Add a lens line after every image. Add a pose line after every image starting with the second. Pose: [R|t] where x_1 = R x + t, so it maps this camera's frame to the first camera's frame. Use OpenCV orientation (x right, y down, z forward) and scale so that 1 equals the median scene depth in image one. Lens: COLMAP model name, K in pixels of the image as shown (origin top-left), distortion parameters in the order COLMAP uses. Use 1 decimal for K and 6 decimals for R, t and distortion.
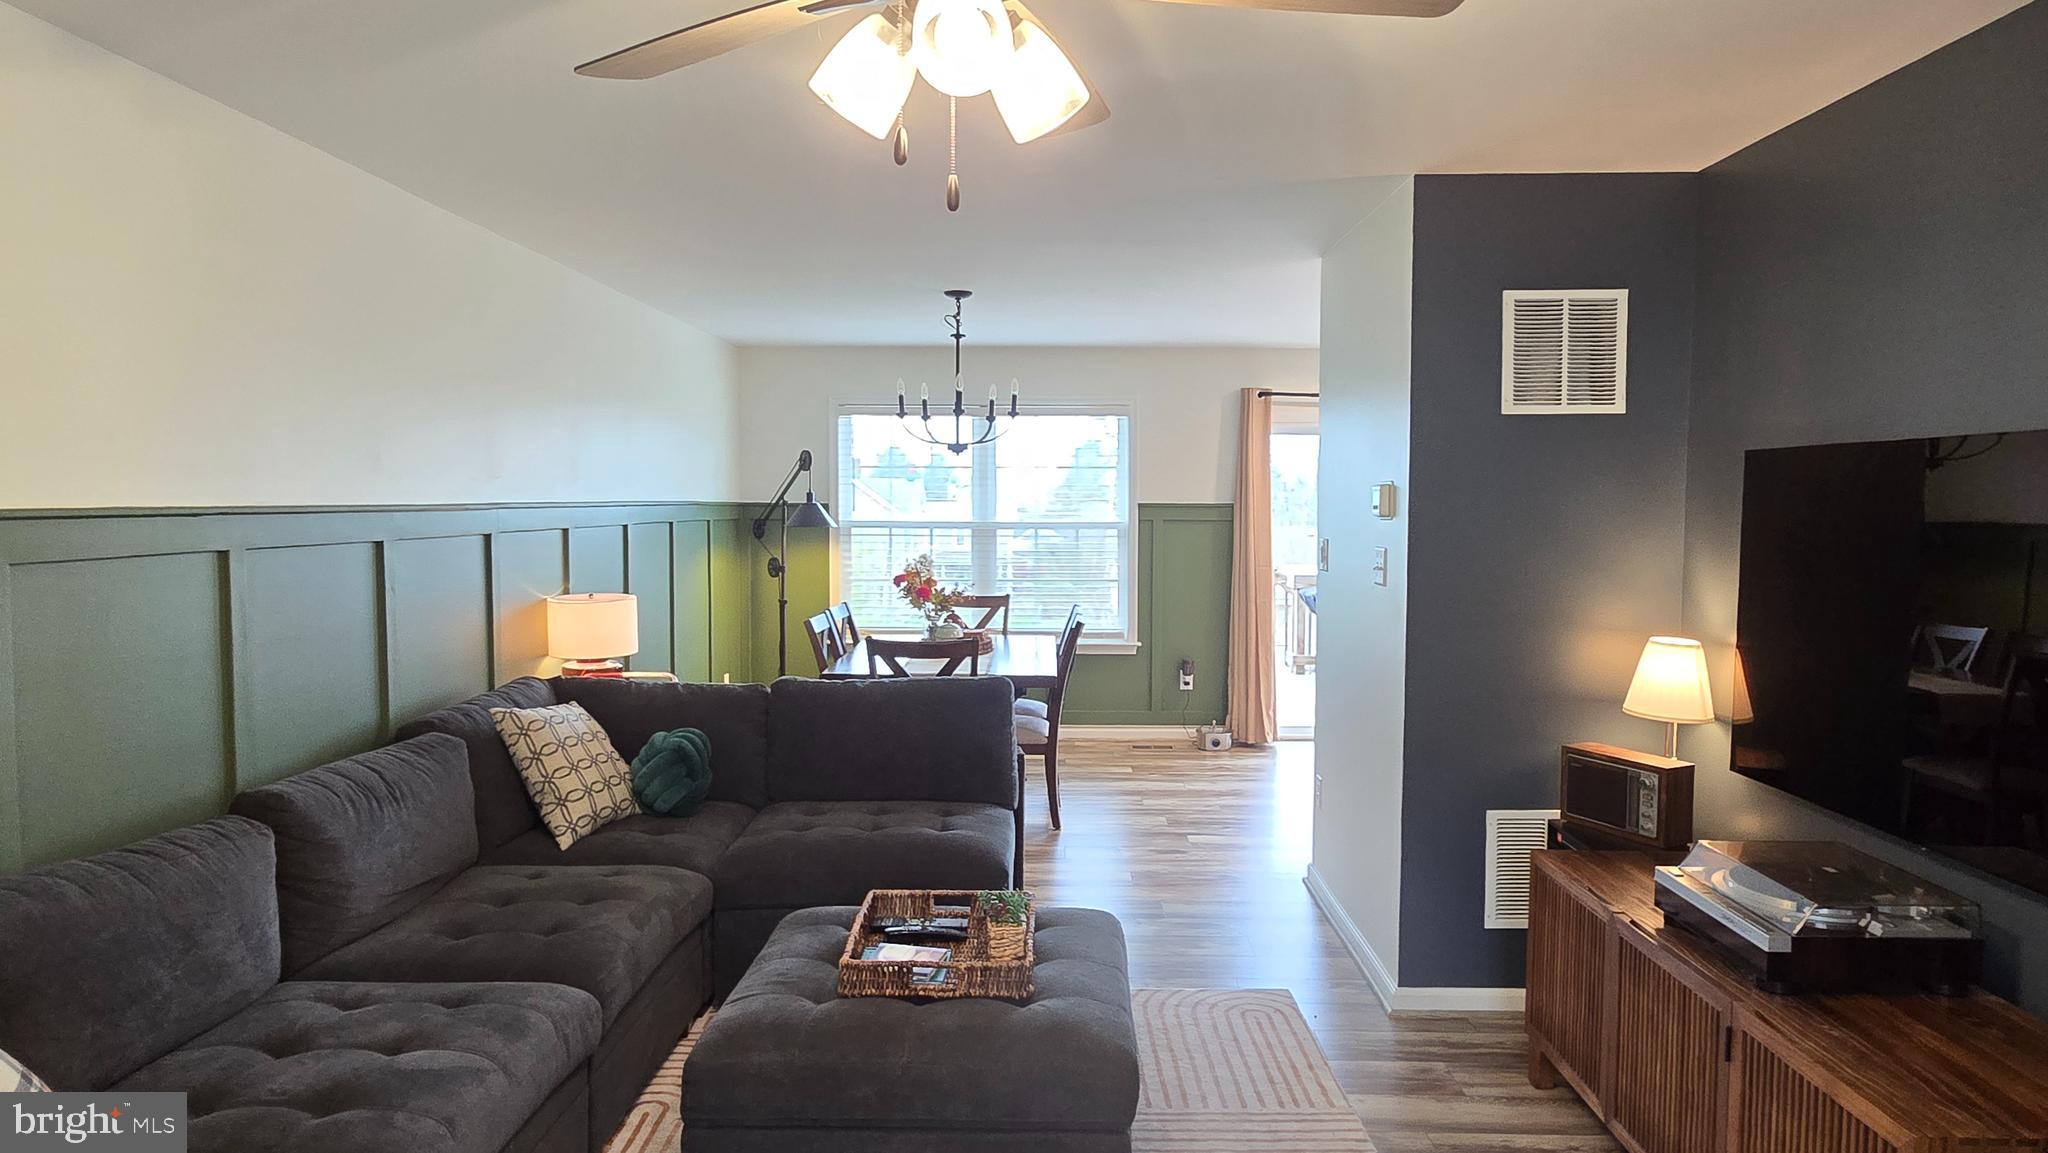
lens RADIAL K [[1256.5, 0, 1042.4], [0, 1256.5, 568.5], [0, 0, 1]] dist [-0.006691, 0.000064]
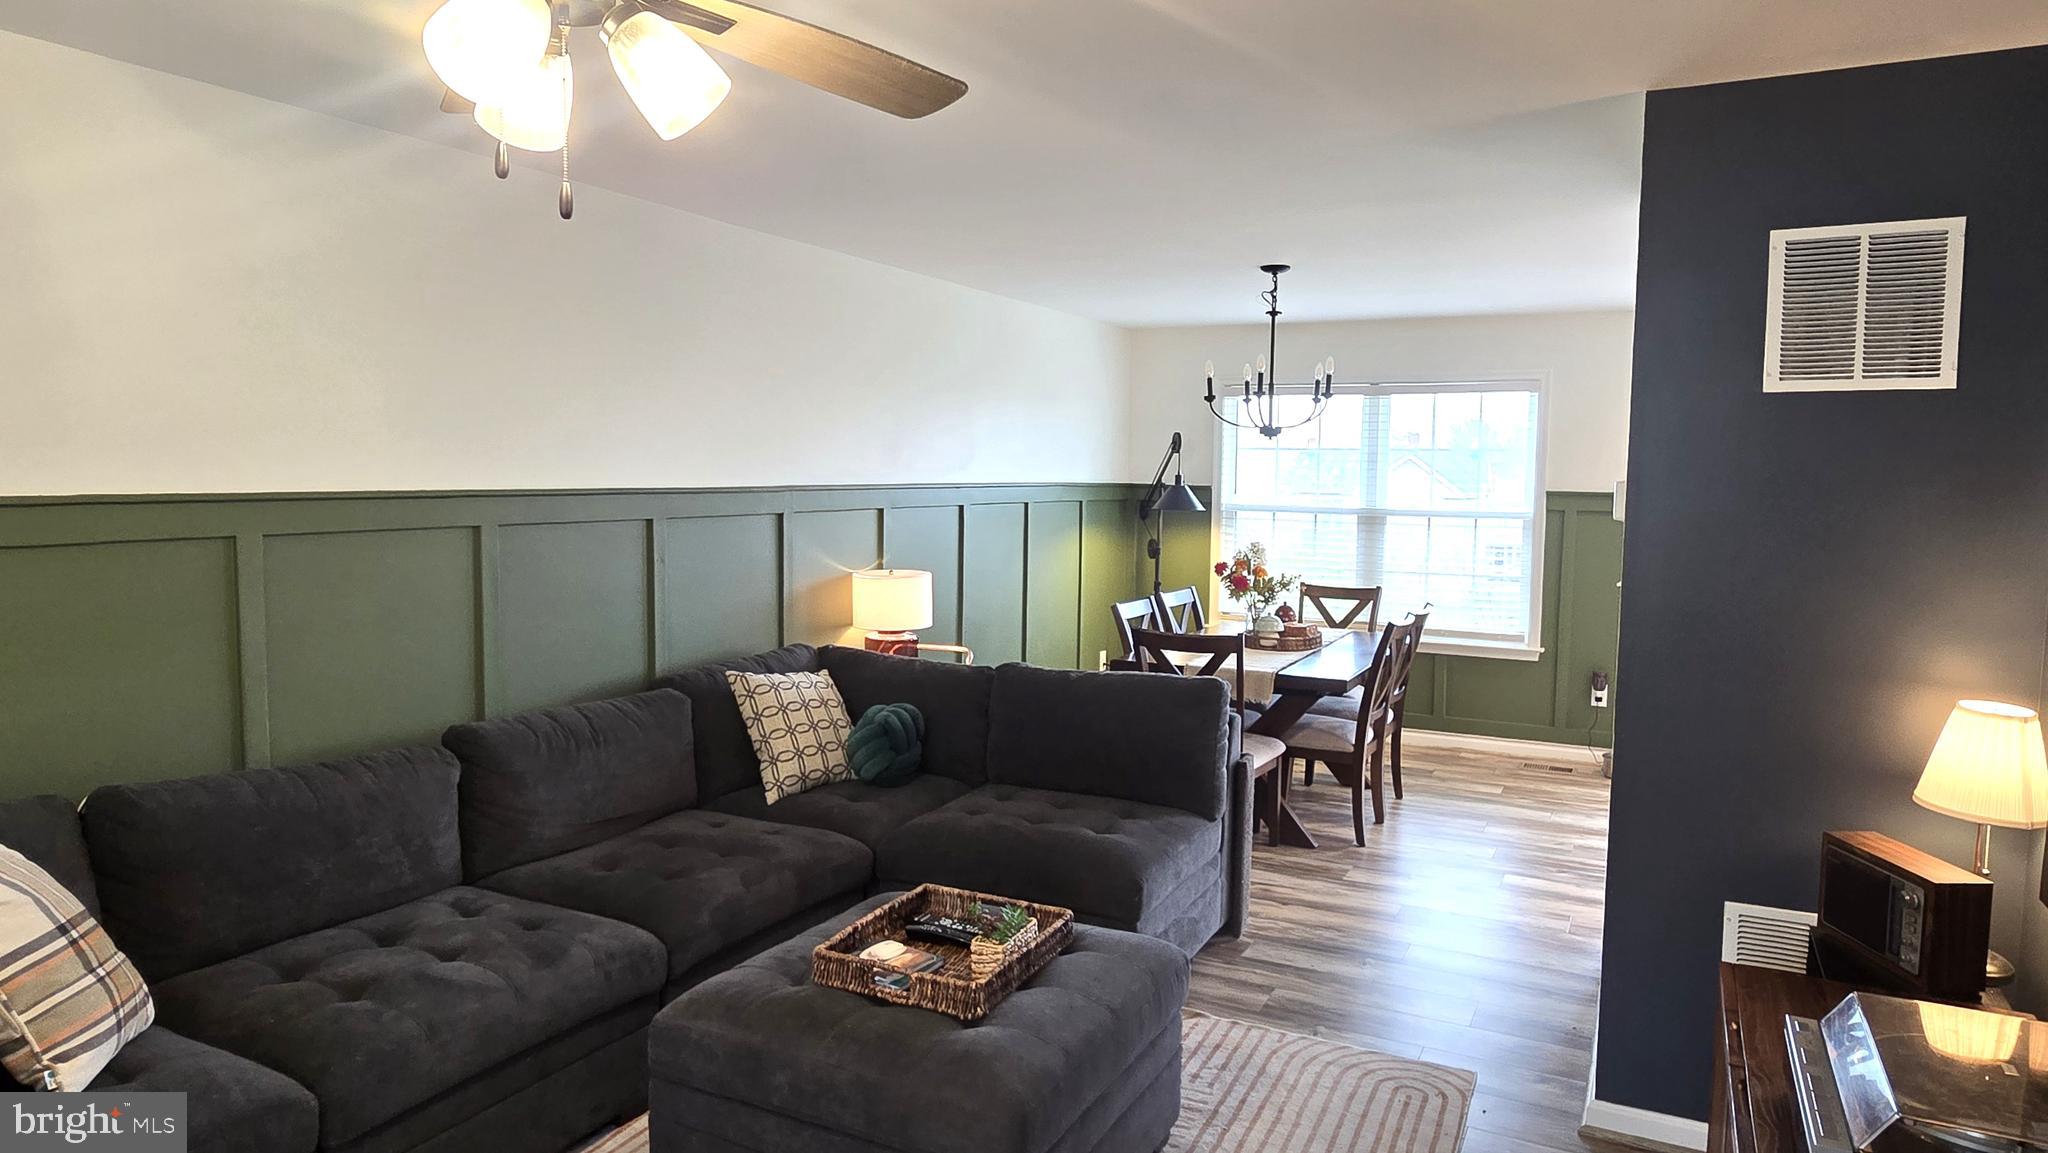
lens RADIAL K [[1256.5, 0, 1039.7], [0, 1256.5, 566.9], [0, 0, 1]] dist [-0.006691, 0.000064]
pose [[0.900088, 0.042613, -0.433620, 0.294837], [-0.034609, 0.999054, 0.026341, -0.020506], [0.434332, -0.008702, 0.900711, 0.111670]]
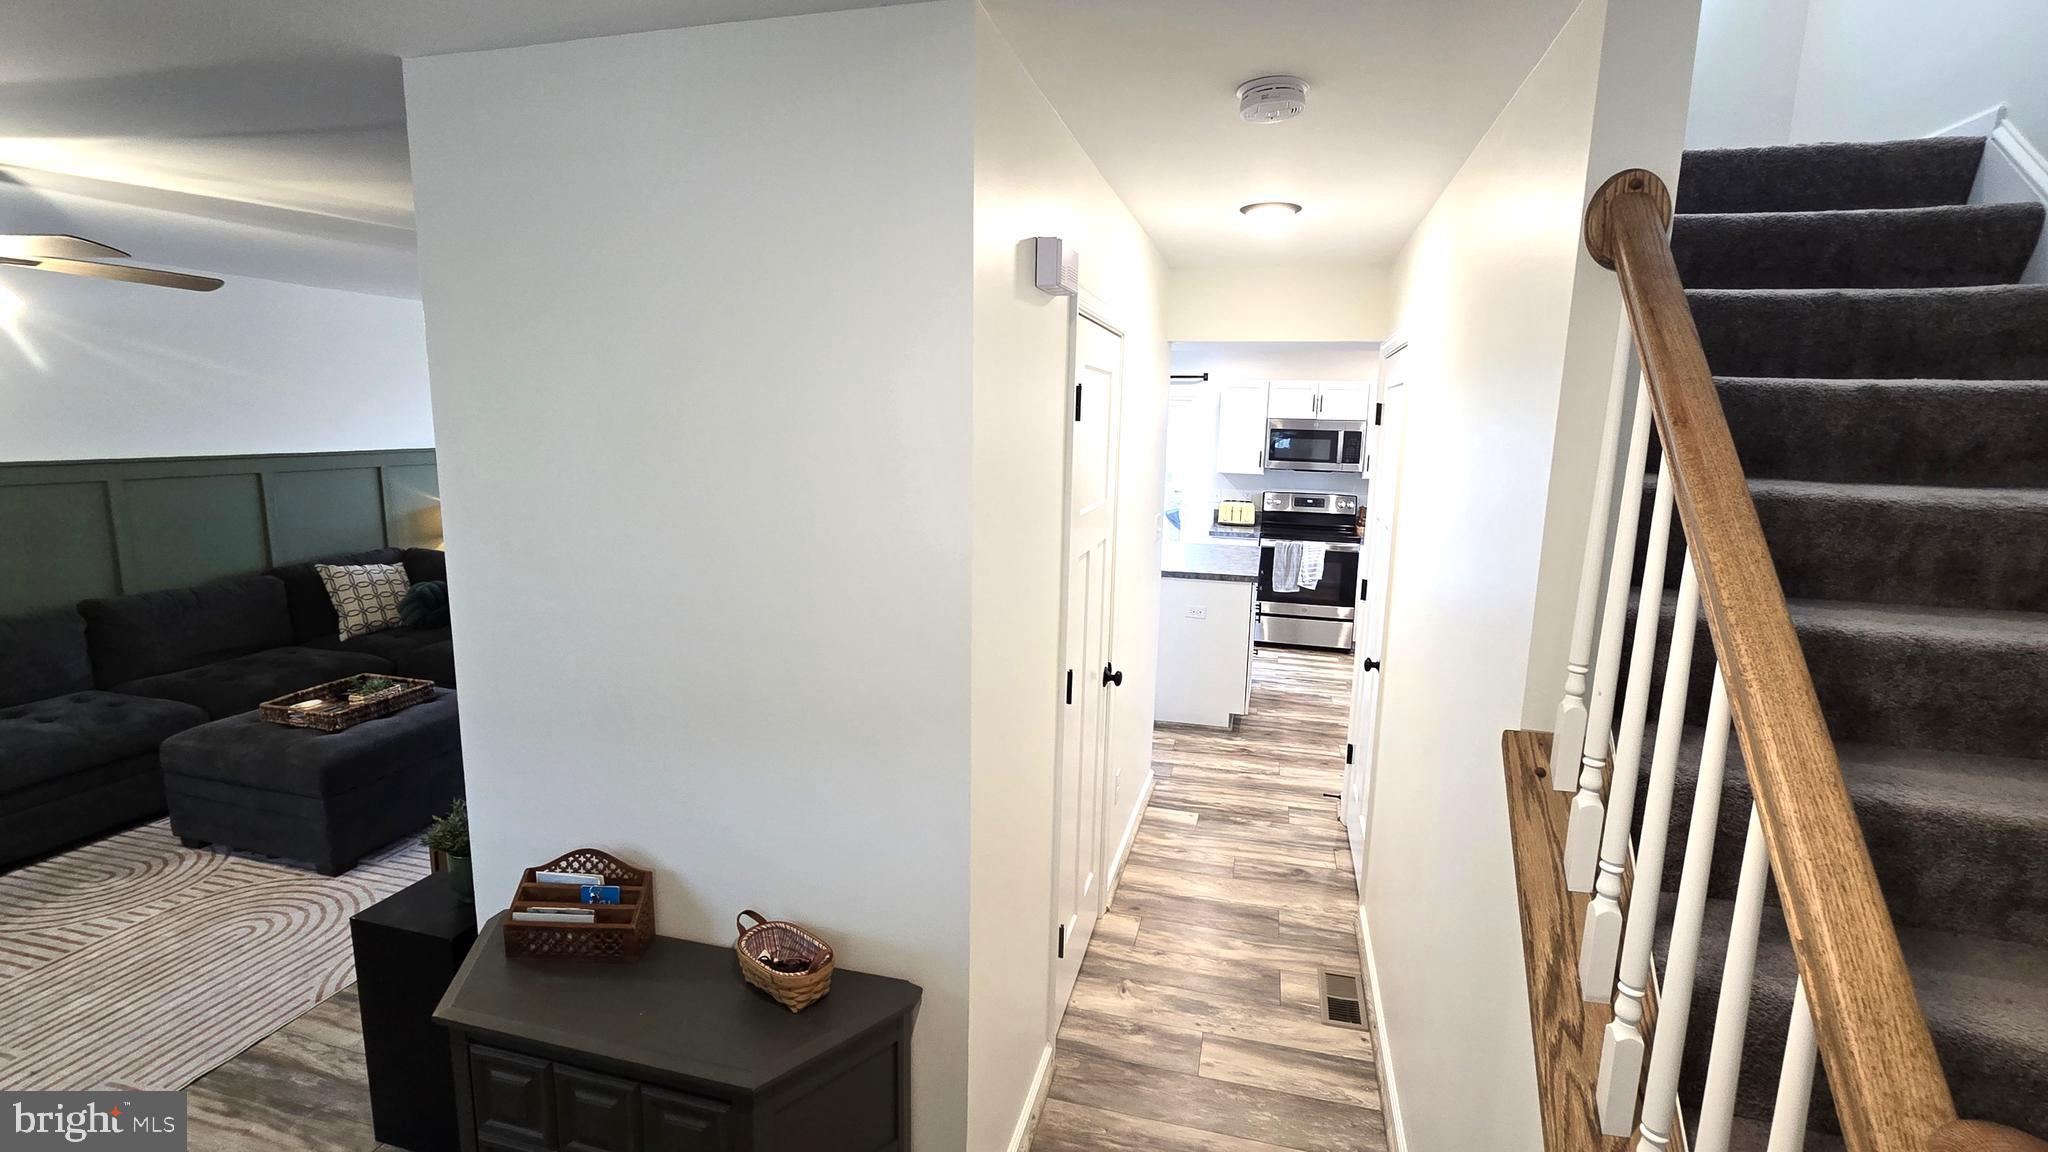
lens RADIAL K [[896.0, 0, 1029.0], [0, 896.0, 571.1], [0, 0, 1]] dist [-0.010520, 0.005169]
pose [[0.969732, 0.060832, -0.236474, 0.915577], [-0.034636, 0.992946, 0.113397, -0.067272], [0.241704, -0.101774, 0.964998, -0.033577]]
